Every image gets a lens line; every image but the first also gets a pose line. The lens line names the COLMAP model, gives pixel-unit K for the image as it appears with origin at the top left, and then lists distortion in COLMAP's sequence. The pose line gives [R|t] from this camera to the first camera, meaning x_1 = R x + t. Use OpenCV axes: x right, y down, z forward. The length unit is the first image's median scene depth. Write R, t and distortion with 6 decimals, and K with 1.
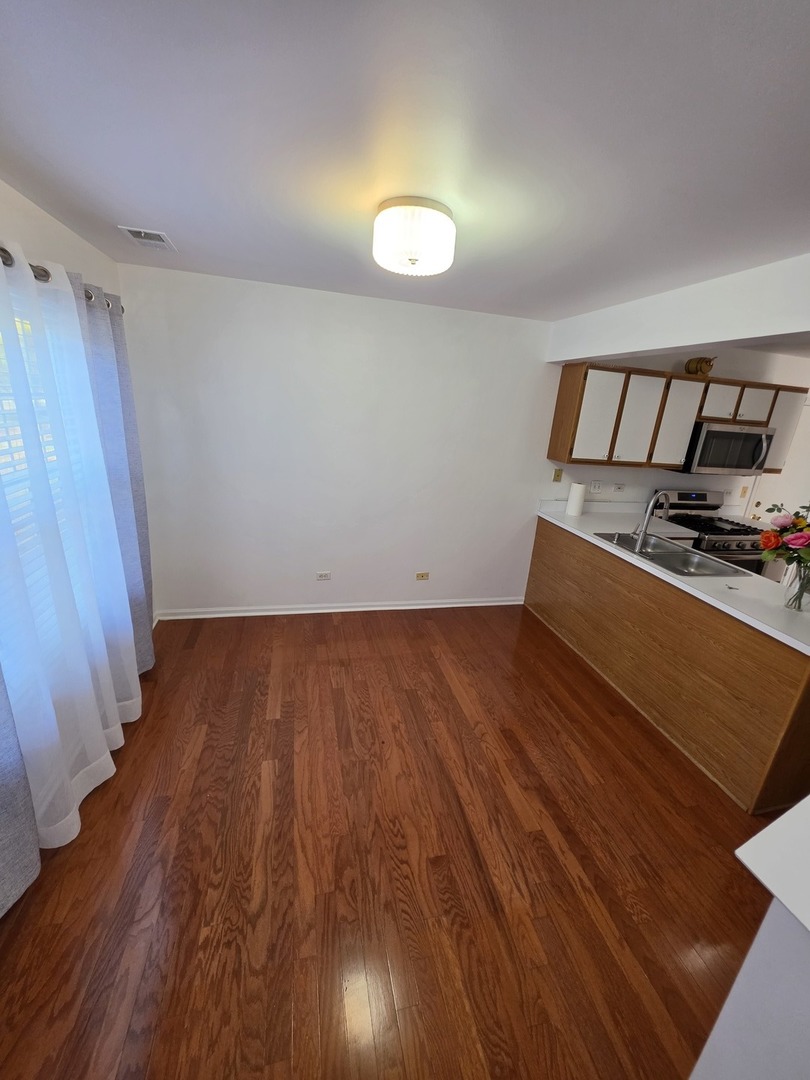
lens RADIAL K [[431.1, 0, 406.0], [0, 431.1, 534.8], [0, 0, 1]] dist [-0.002356, -0.000009]
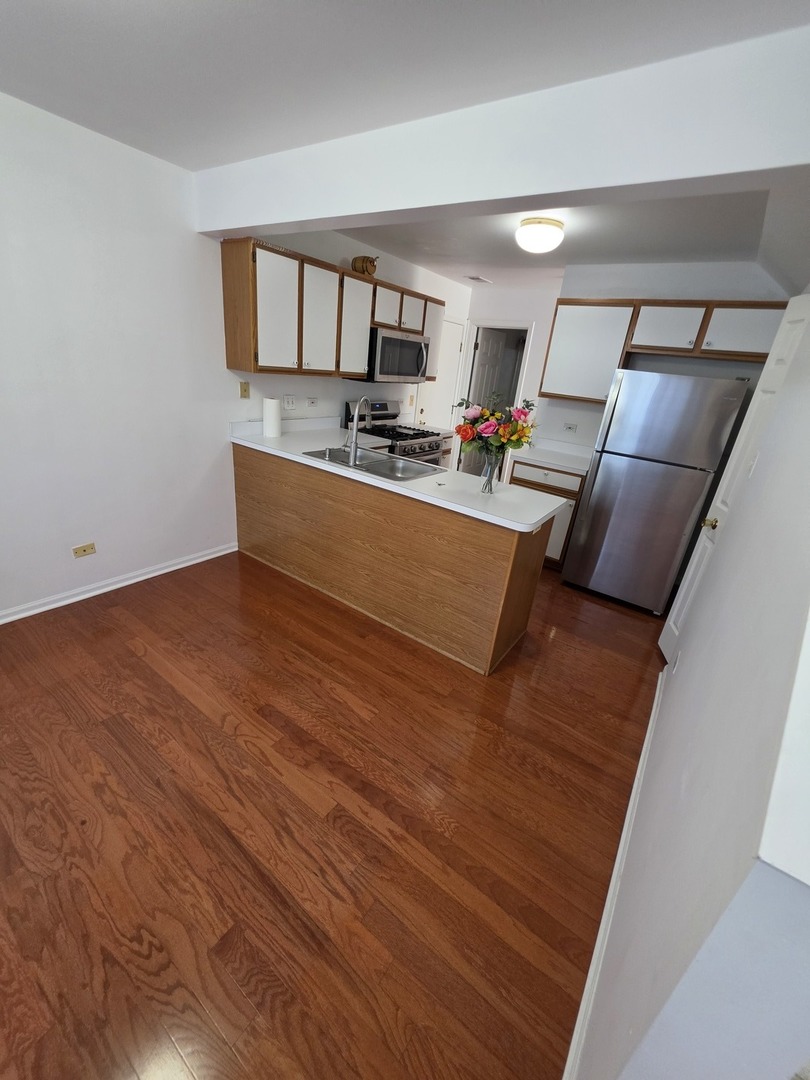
lens RADIAL K [[431.1, 0, 406.0], [0, 431.1, 534.8], [0, 0, 1]] dist [-0.002356, -0.000009]
pose [[0.756265, -0.244422, 0.606895, 0.021565], [0.150890, 0.967749, 0.201725, 0.015032], [-0.636628, -0.060983, 0.768756, 0.204597]]
